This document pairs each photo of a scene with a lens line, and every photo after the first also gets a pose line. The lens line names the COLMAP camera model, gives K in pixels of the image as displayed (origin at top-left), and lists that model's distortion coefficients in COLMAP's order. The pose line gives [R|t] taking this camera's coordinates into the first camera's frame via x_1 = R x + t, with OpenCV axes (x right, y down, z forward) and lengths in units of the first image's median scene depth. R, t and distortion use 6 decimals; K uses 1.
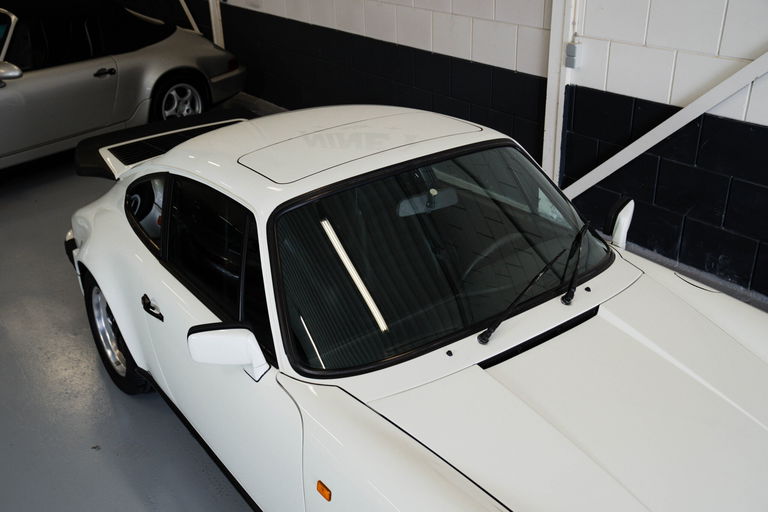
lens RADIAL K [[765.3, 0, 384.0], [0, 765.3, 256.0], [0, 0, 1]] dist [0.047046, 0.005859]
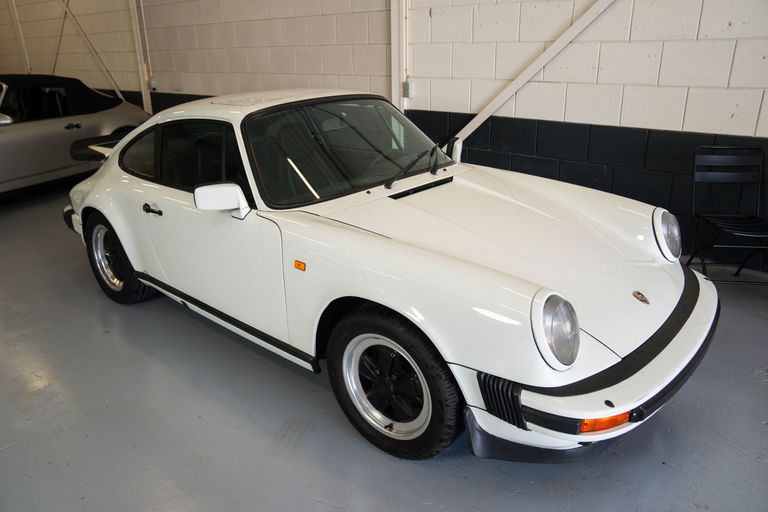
lens RADIAL K [[566.6, 0, 384.0], [0, 566.6, 256.0], [0, 0, 1]] dist [-0.119781, 0.098617]
pose [[0.974071, -0.062835, 0.217341, -0.072269], [0.084205, 0.992330, -0.090498, 0.183192], [-0.209988, 0.106453, 0.971891, -0.056947]]
